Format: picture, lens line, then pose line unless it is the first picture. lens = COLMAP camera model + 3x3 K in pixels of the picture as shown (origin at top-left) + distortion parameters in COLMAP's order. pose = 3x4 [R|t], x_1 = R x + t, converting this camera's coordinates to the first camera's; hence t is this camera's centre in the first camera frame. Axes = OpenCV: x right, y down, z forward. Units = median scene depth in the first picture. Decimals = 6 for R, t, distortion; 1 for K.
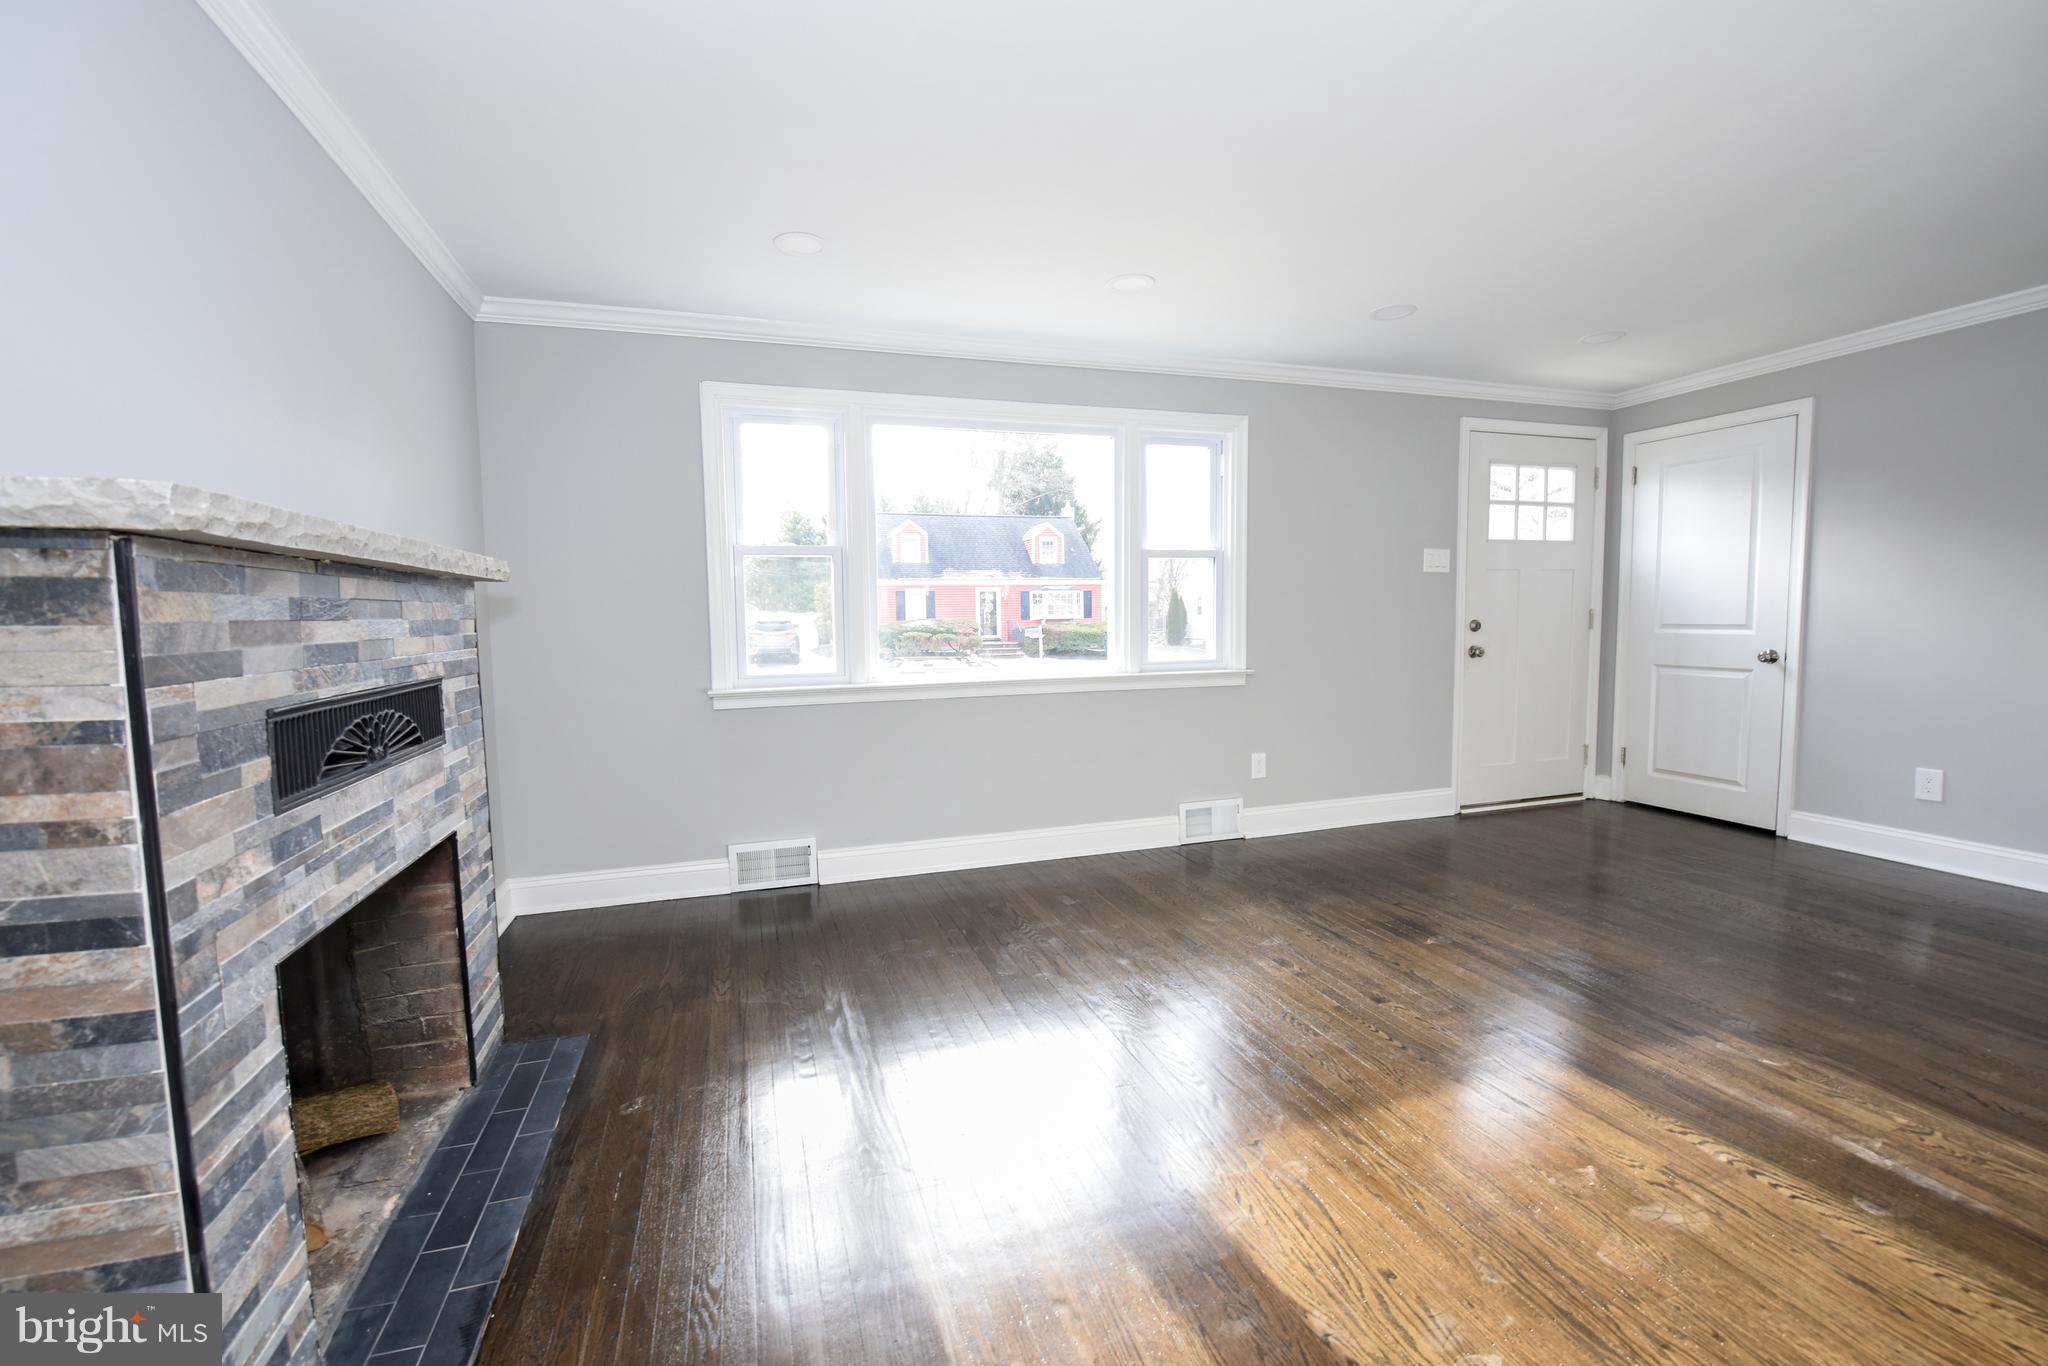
lens RADIAL K [[861.7, 0, 1024.0], [0, 861.7, 683.0], [0, 0, 1]] dist [-0.000359, -0.000021]
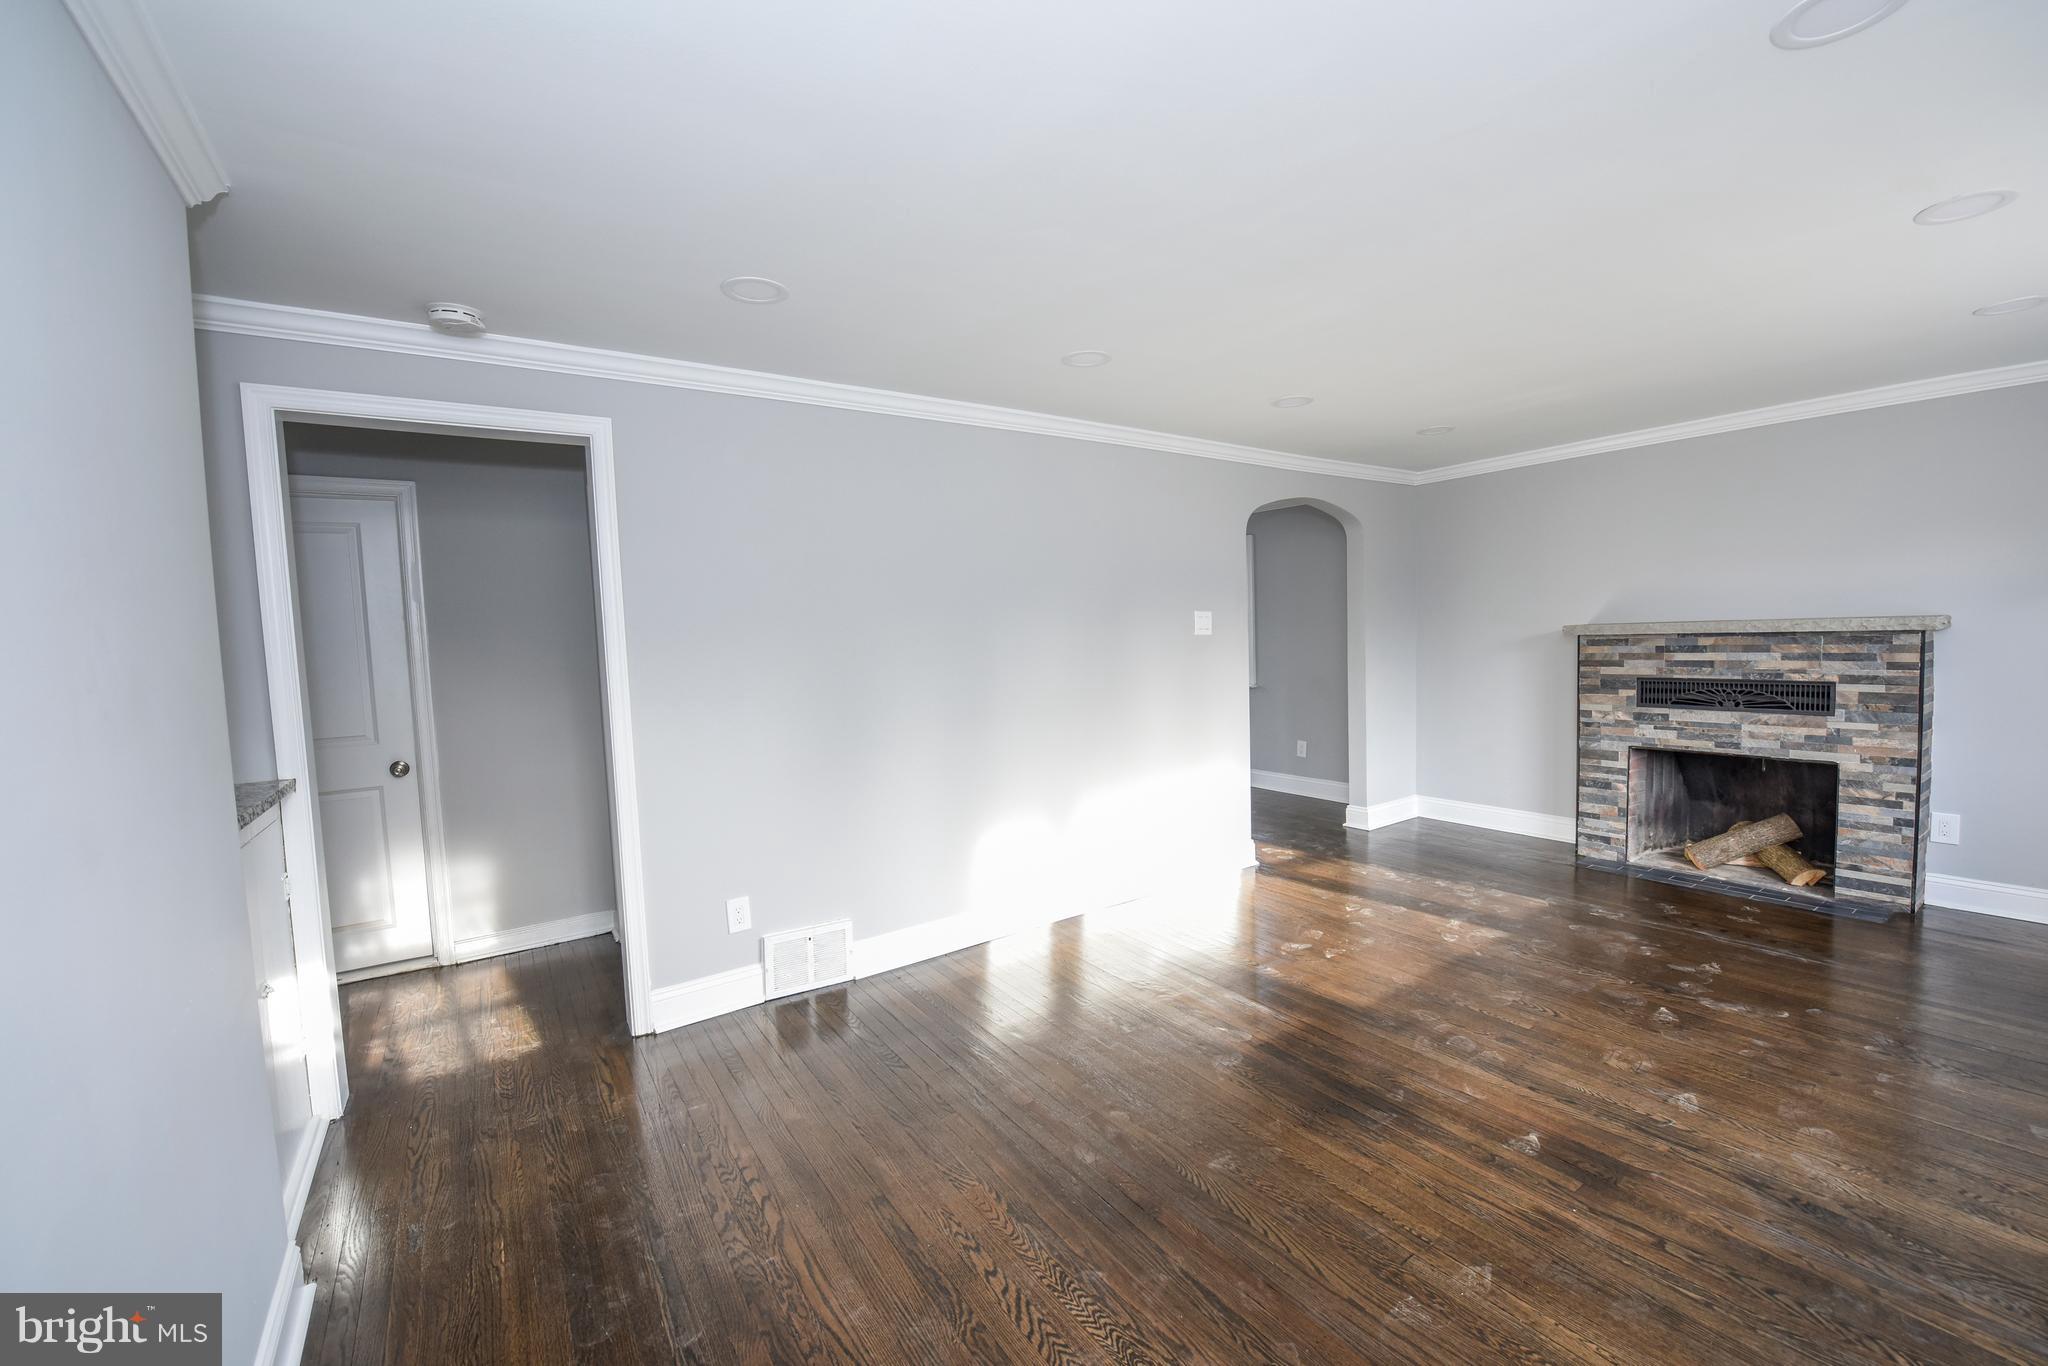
lens RADIAL K [[849.3, 0, 1048.7], [0, 849.3, 680.5], [0, 0, 1]] dist [-0.001432, -0.009845]
pose [[-0.952846, 0.065869, -0.296221, 1.937826], [0.026224, 0.990379, 0.135871, -0.385023], [0.302320, 0.121696, -0.945406, 2.759695]]
